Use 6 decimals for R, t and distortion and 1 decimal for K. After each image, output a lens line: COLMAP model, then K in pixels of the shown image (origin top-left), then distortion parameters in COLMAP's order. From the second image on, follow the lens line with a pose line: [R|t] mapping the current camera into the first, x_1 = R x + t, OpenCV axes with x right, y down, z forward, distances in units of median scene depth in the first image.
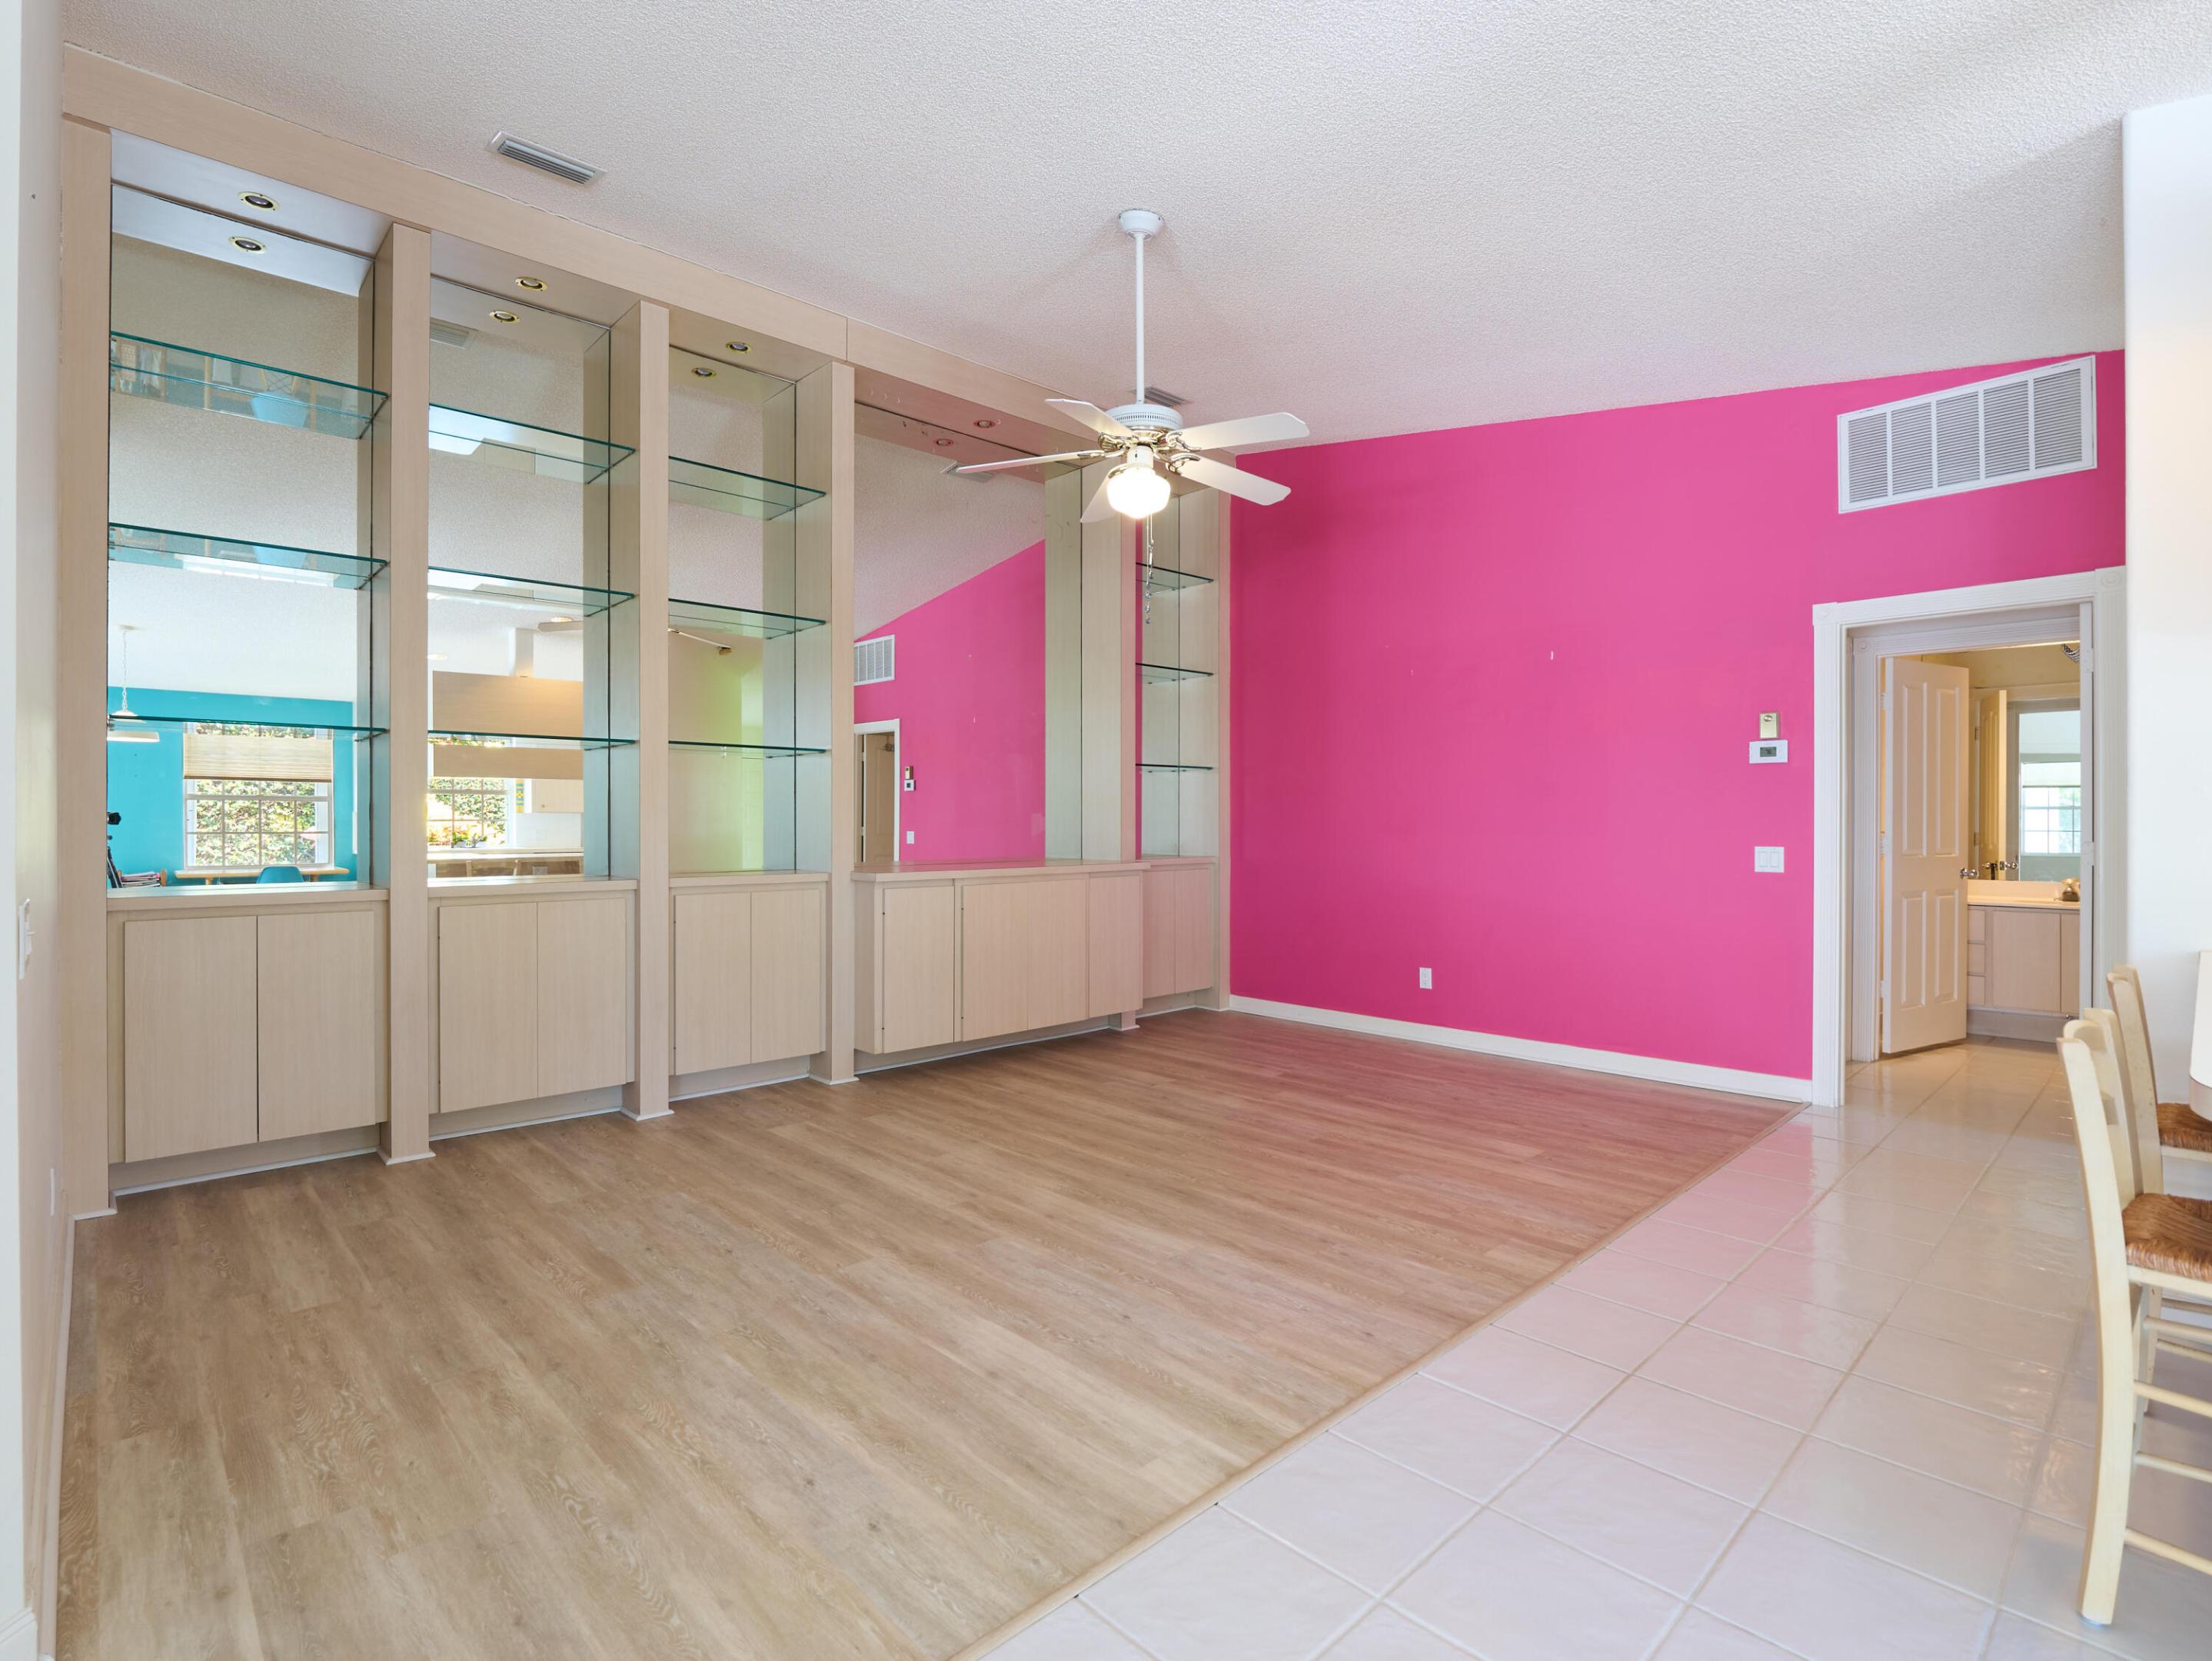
lens RADIAL K [[1073.2, 0, 1096.1], [0, 1073.2, 826.2], [0, 0, 1]] dist [-0.010465, -0.001212]
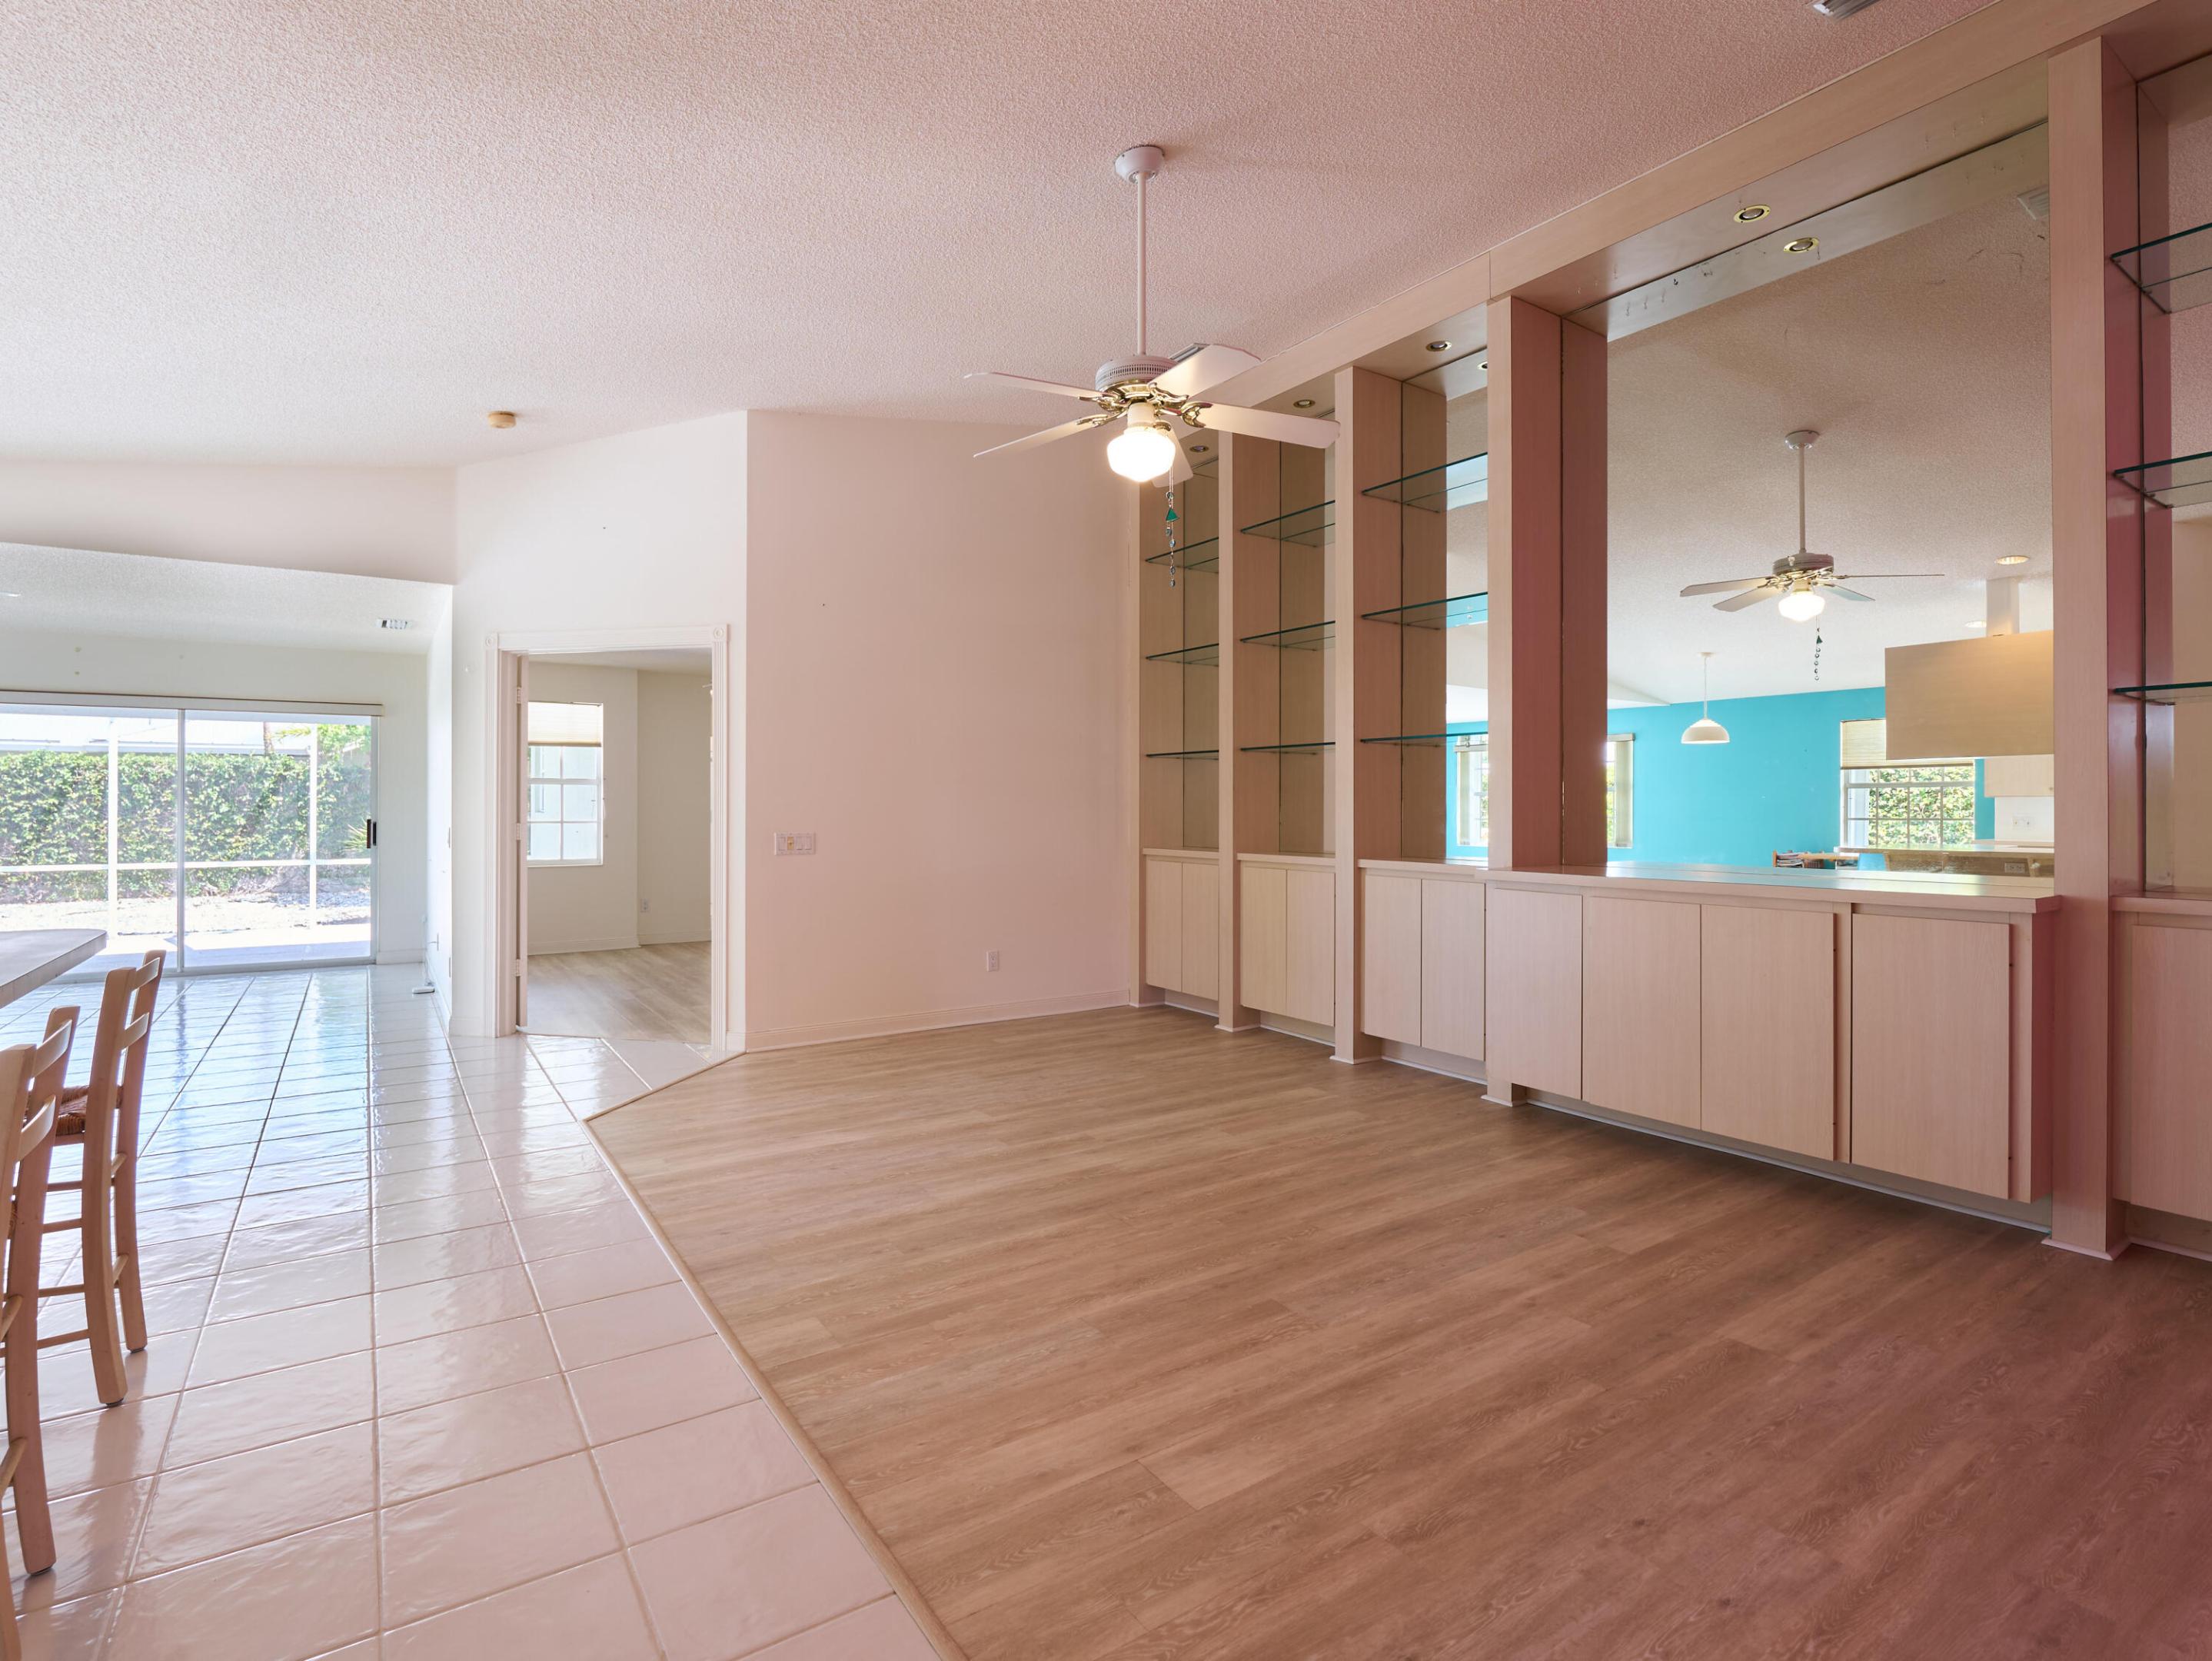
lens RADIAL K [[1073.2, 0, 1085.3], [0, 1073.2, 801.6], [0, 0, 1]] dist [-0.010465, -0.001212]
pose [[-0.151855, -0.004519, -0.988392, 0.902291], [-0.011270, 0.999932, -0.002841, -0.004966], [0.988339, 0.010708, -0.151896, 1.033241]]
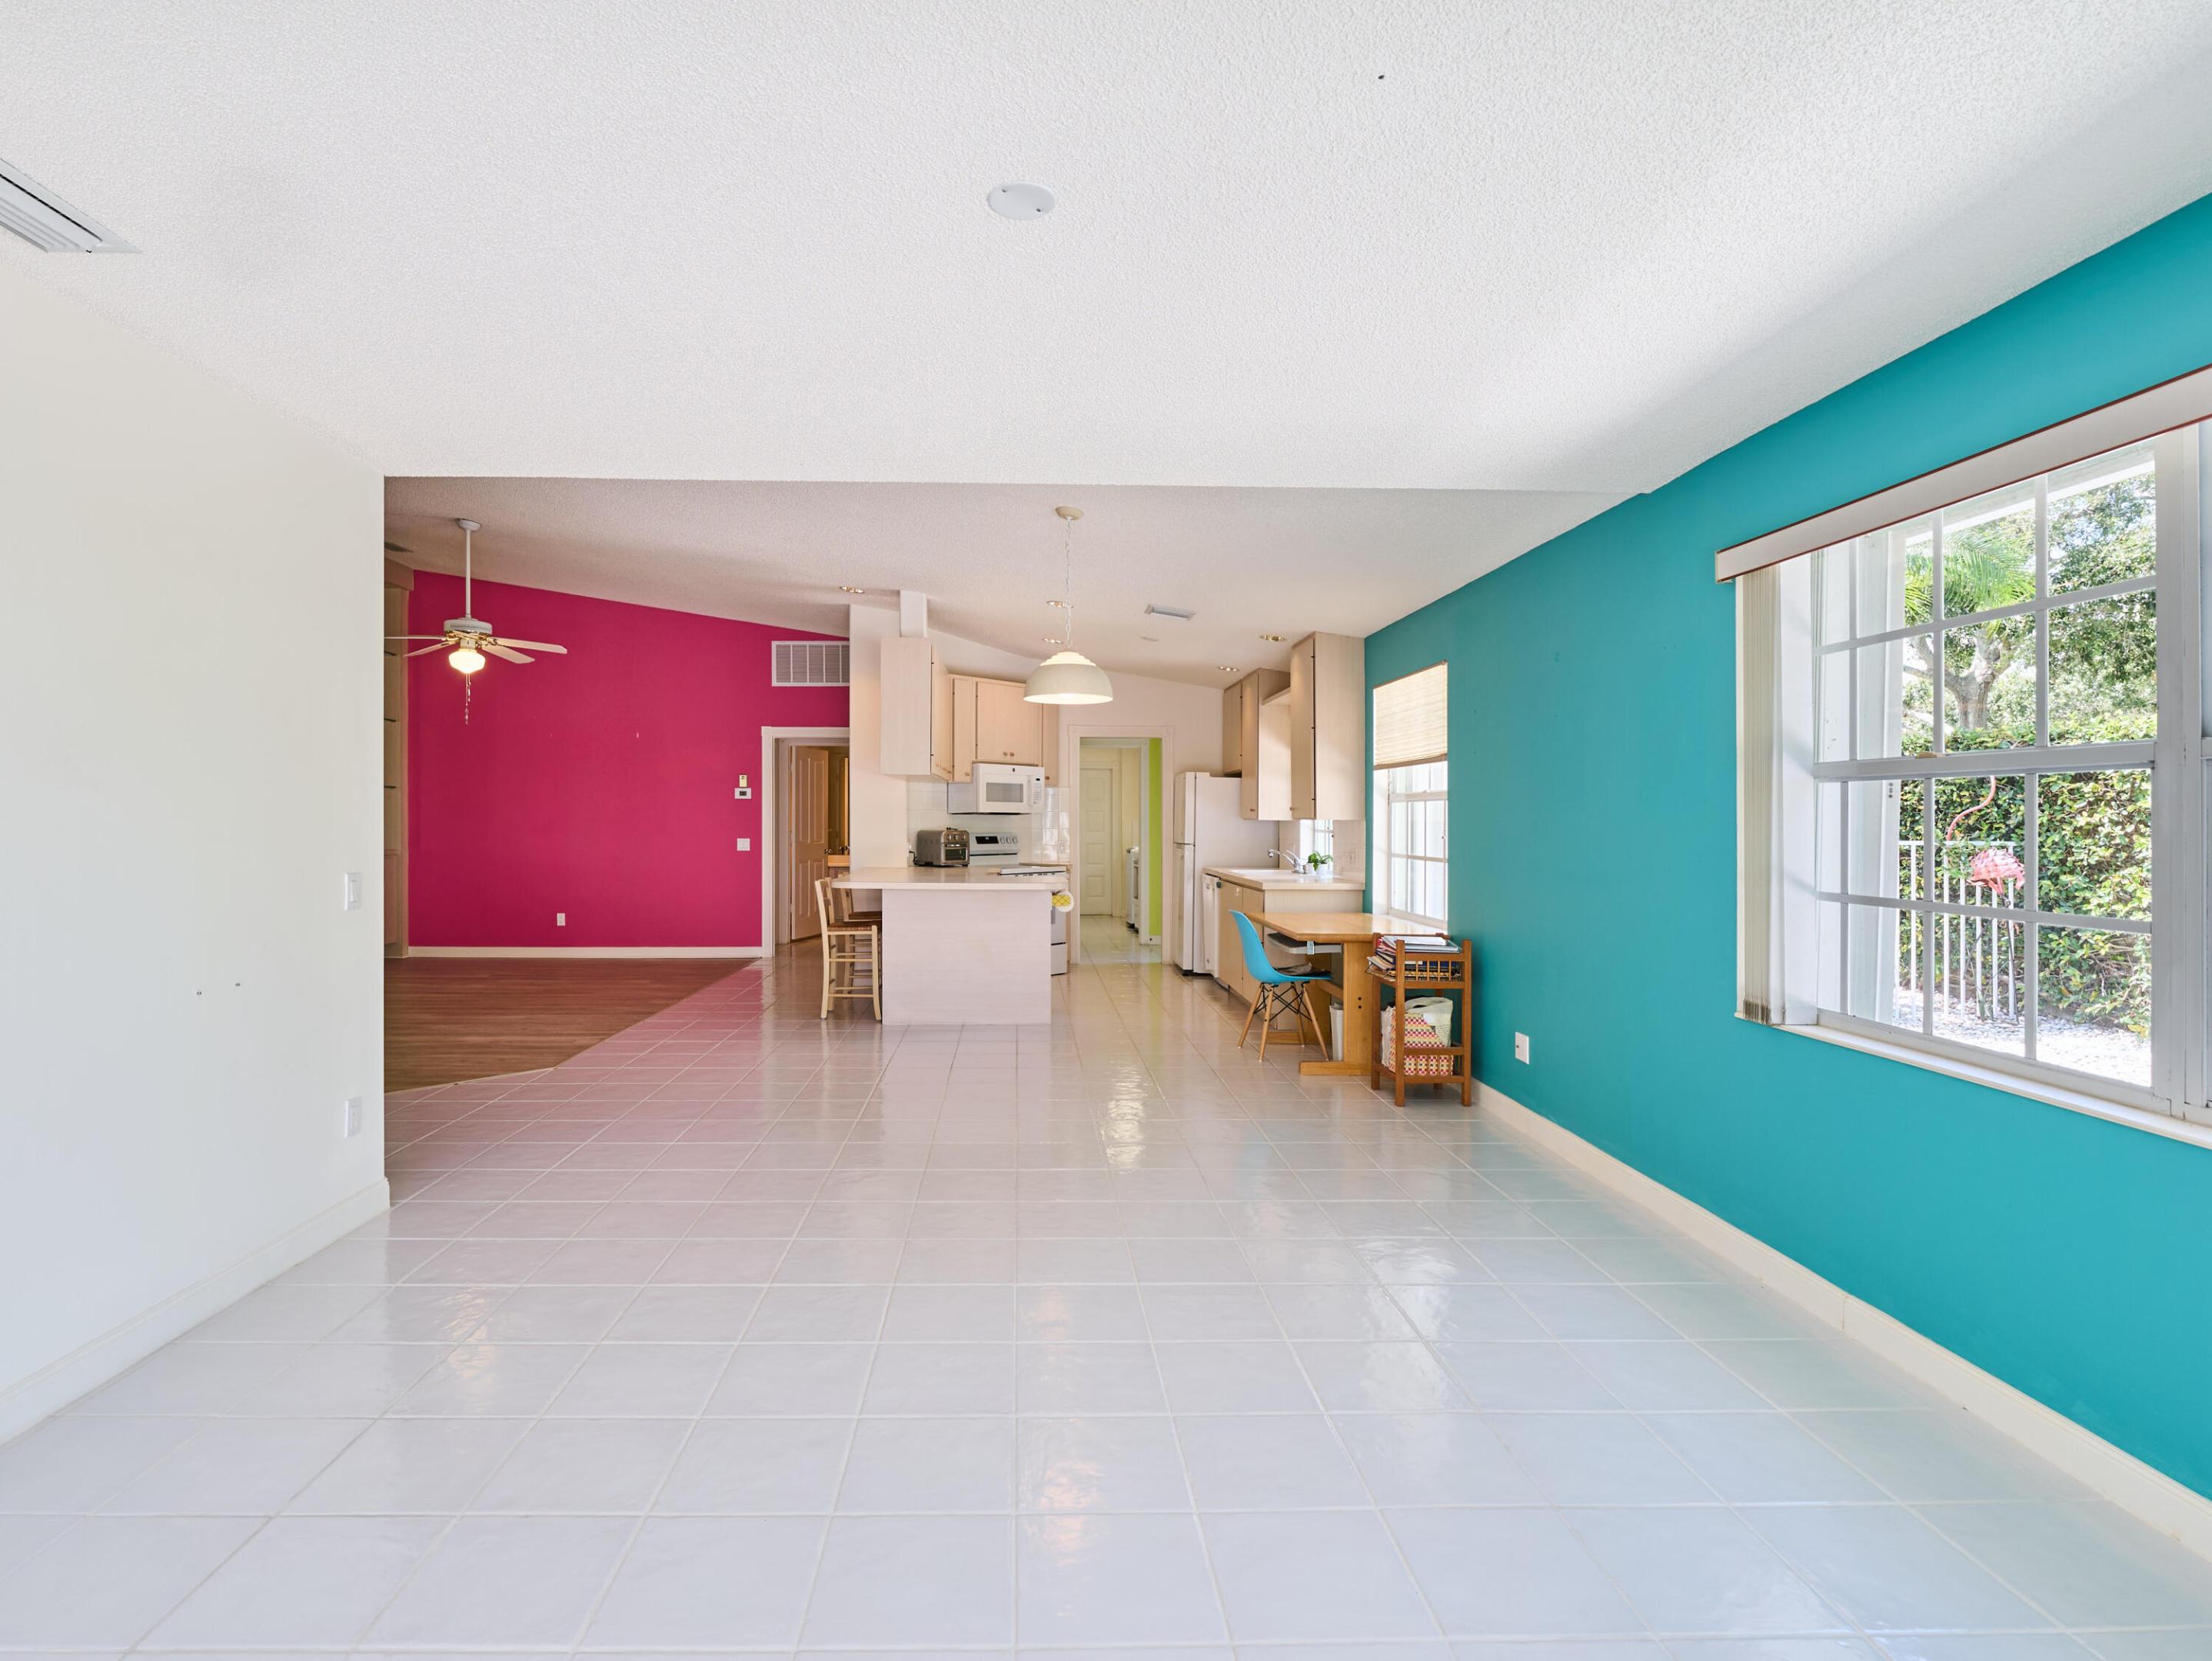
lens RADIAL K [[1073.2, 0, 1087.2], [0, 1073.2, 826.3], [0, 0, 1]] dist [-0.010465, -0.001212]
pose [[0.628940, 0.000069, 0.777454, -0.634772], [0.002991, 0.999992, -0.002508, 0.003301], [-0.777448, 0.003903, 0.628935, -0.926293]]
